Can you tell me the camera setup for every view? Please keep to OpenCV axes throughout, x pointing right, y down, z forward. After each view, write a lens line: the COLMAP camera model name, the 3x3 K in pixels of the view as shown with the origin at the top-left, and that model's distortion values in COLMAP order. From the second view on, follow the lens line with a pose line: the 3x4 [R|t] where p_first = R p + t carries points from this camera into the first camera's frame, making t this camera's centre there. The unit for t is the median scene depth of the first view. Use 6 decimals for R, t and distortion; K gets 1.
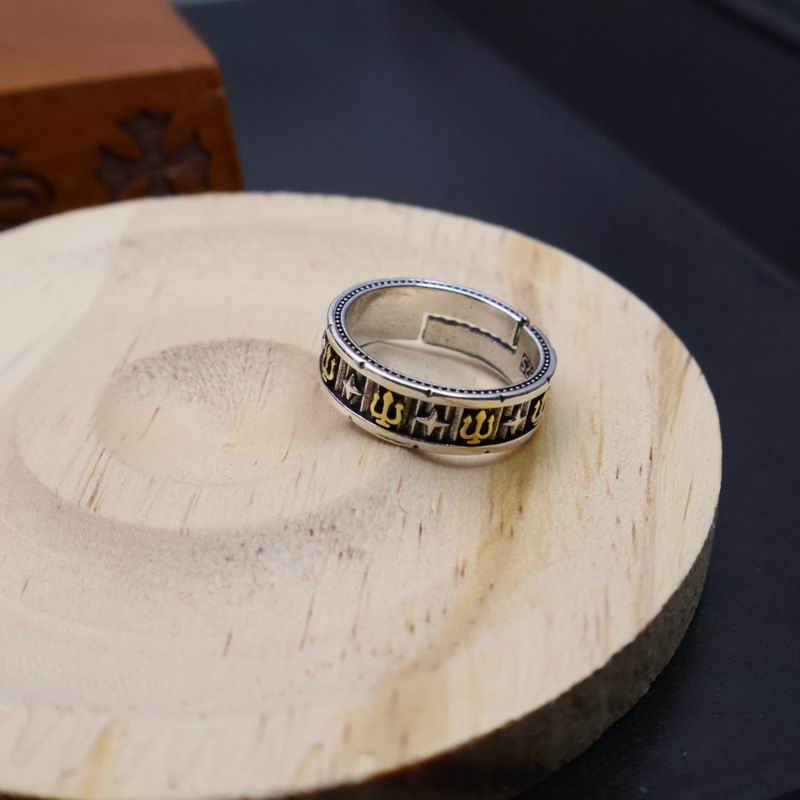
lens RADIAL K [[1437.4, 0, 417.9], [0, 1437.4, 402.2], [0, 0, 1]] dist [0.009545, 0.000000]
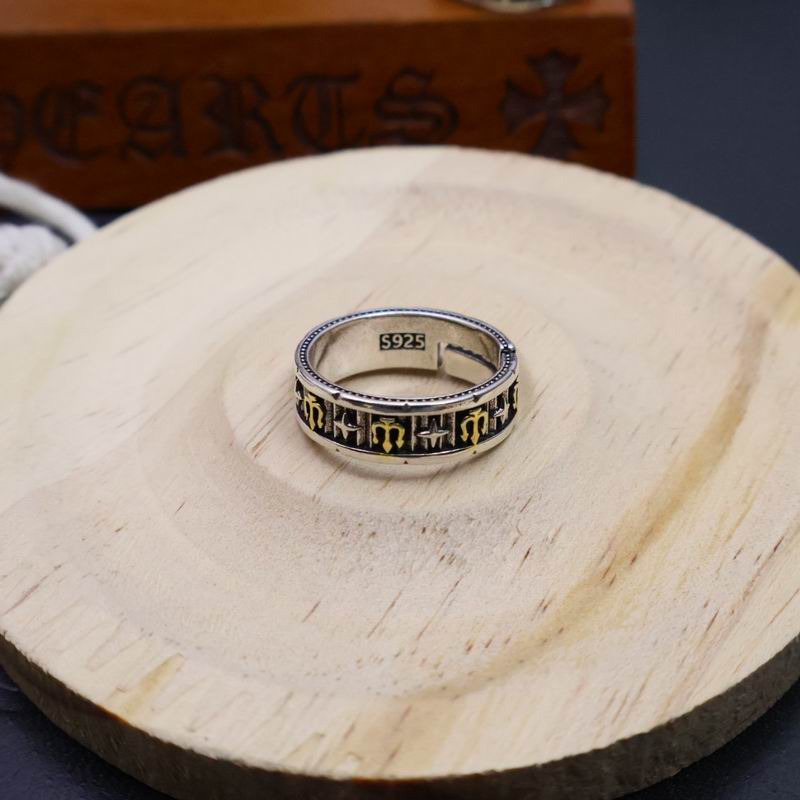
lens RADIAL K [[1437.4, 0, 397.8], [0, 1437.4, 402.6], [0, 0, 1]] dist [0.009545, 0.000000]
pose [[0.907679, 0.254745, -0.333502, 0.245576], [-0.211263, 0.964016, 0.161374, -0.173392], [0.362610, -0.076019, 0.928835, -0.007658]]
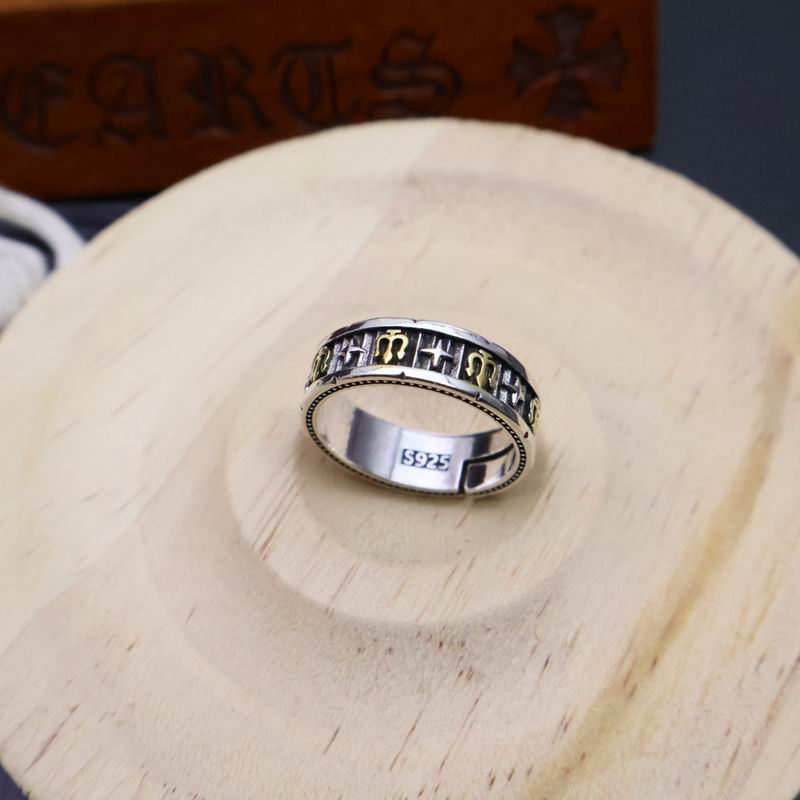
lens RADIAL K [[1437.4, 0, 403.2], [0, 1437.4, 407.0], [0, 0, 1]] dist [0.009545, 0.000000]
pose [[0.920907, 0.286722, -0.264046, 0.131491], [-0.168244, 0.903463, 0.394271, -0.484812], [0.351602, -0.318662, 0.880244, 0.107166]]
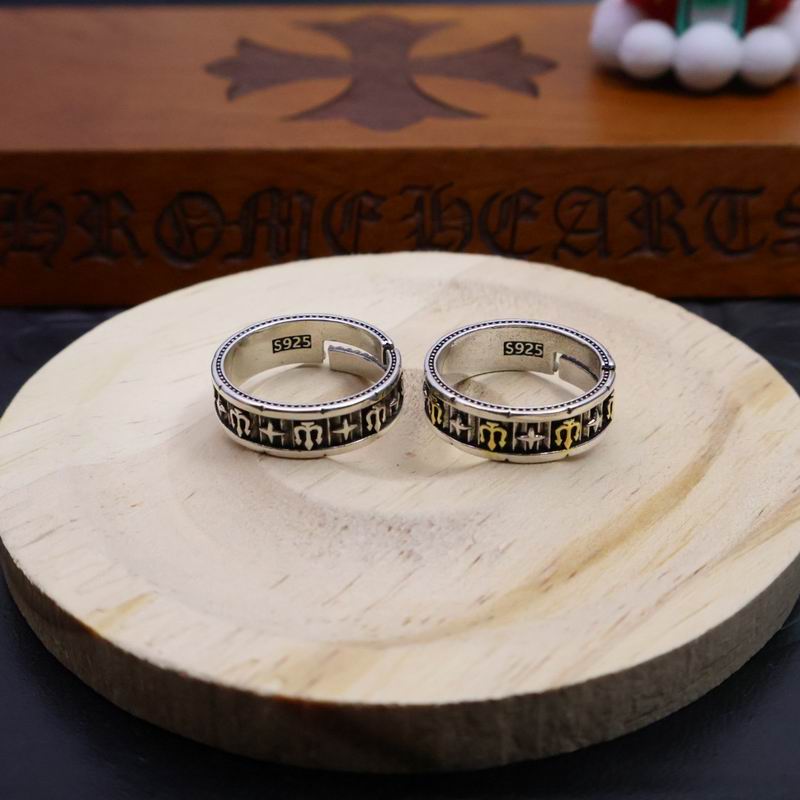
lens RADIAL K [[1437.4, 0, 394.5], [0, 1437.4, 395.6], [0, 0, 1]] dist [0.009545, 0.000000]
pose [[0.828638, 0.275780, -0.487140, 0.499157], [-0.302307, 0.952877, 0.025210, -0.050631], [0.471136, 0.126376, 0.872960, -0.089820]]
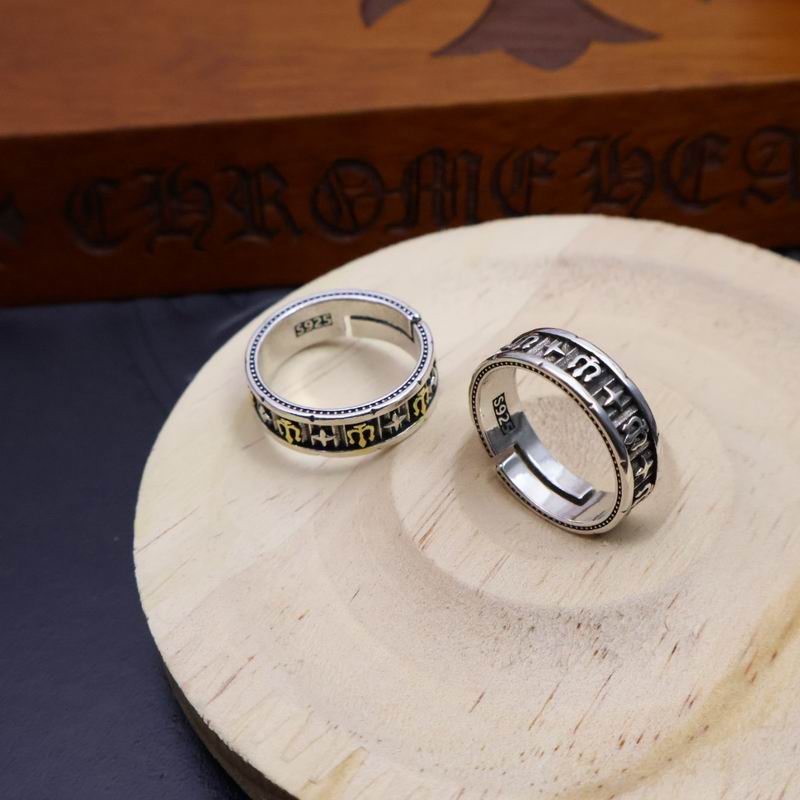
lens RADIAL K [[1437.4, 0, 383.2], [0, 1437.4, 395.1], [0, 0, 1]] dist [0.009545, 0.000000]
pose [[0.873792, 0.275962, -0.400416, 0.208264], [-0.189202, 0.951436, 0.242840, -0.349139], [0.447985, -0.136432, 0.883570, -0.096919]]
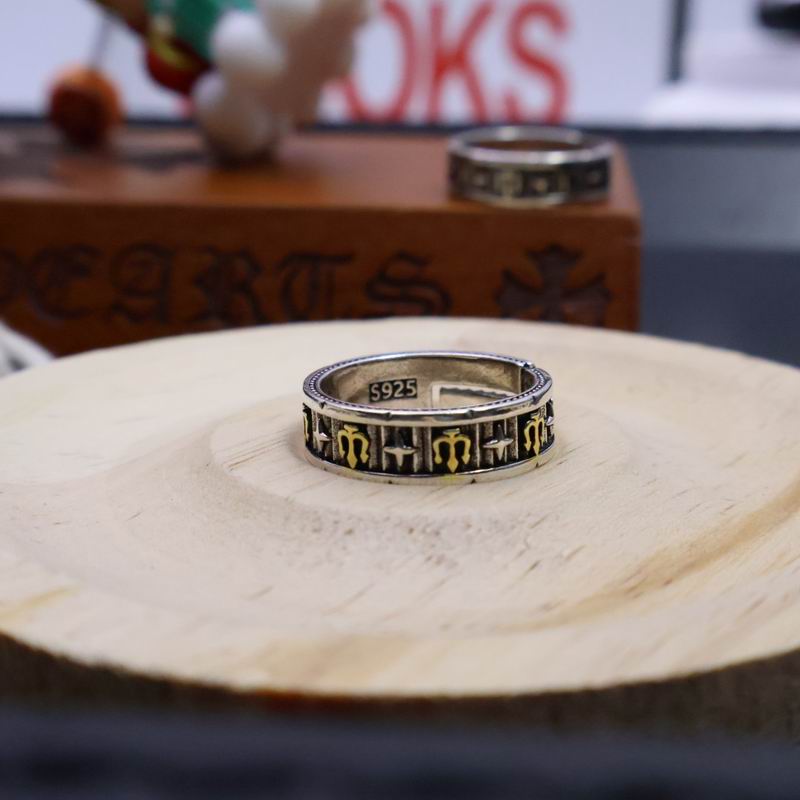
lens RADIAL K [[1437.4, 0, 397.4], [0, 1437.4, 396.7], [0, 0, 1]] dist [0.009545, 0.000000]
pose [[0.851398, 0.142710, -0.504733, 0.359680], [-0.289274, 0.930458, -0.224875, 0.216914], [0.437541, 0.337464, 0.833472, 0.220581]]
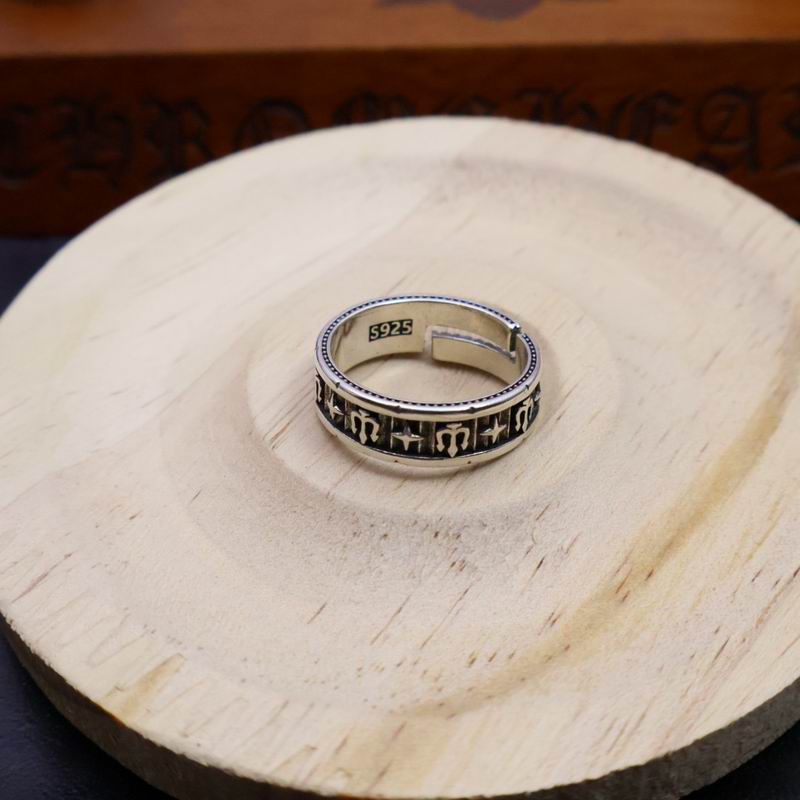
lens RADIAL K [[1437.4, 0, 393.9], [0, 1437.4, 401.4], [0, 0, 1]] dist [0.009545, 0.000000]
pose [[0.872155, 0.312791, -0.376175, 0.269814], [-0.236126, 0.942557, 0.236287, -0.247942], [0.428475, -0.117254, 0.895913, 0.040651]]
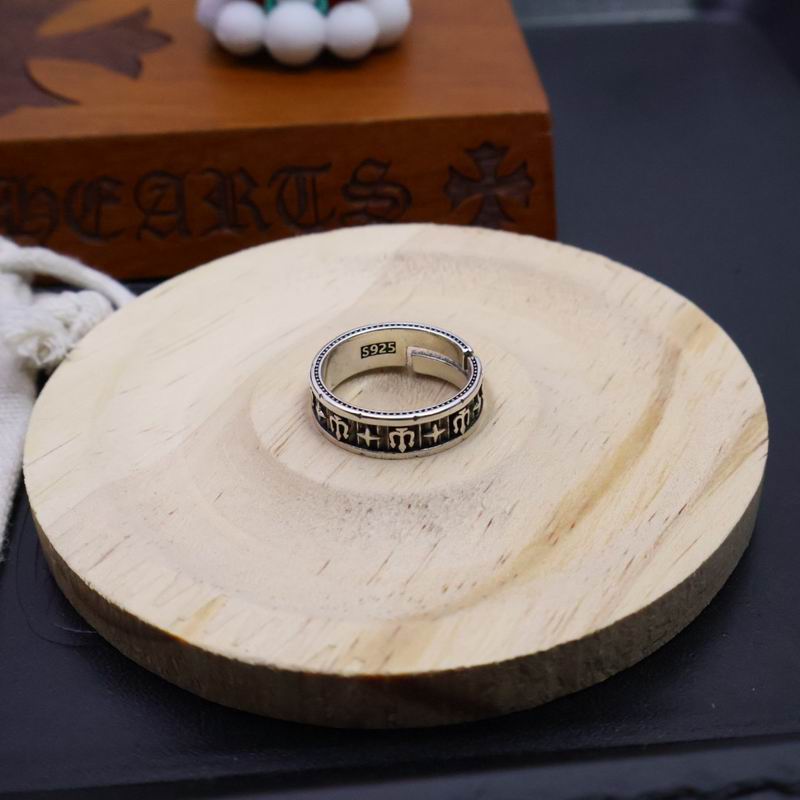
lens RADIAL K [[1437.4, 0, 395.4], [0, 1437.4, 402.4], [0, 0, 1]] dist [0.009545, 0.000000]
pose [[0.912425, 0.210937, -0.350693, 0.383190], [-0.193232, 0.977449, 0.085176, -0.124965], [0.360751, -0.009952, 0.932609, -0.309248]]
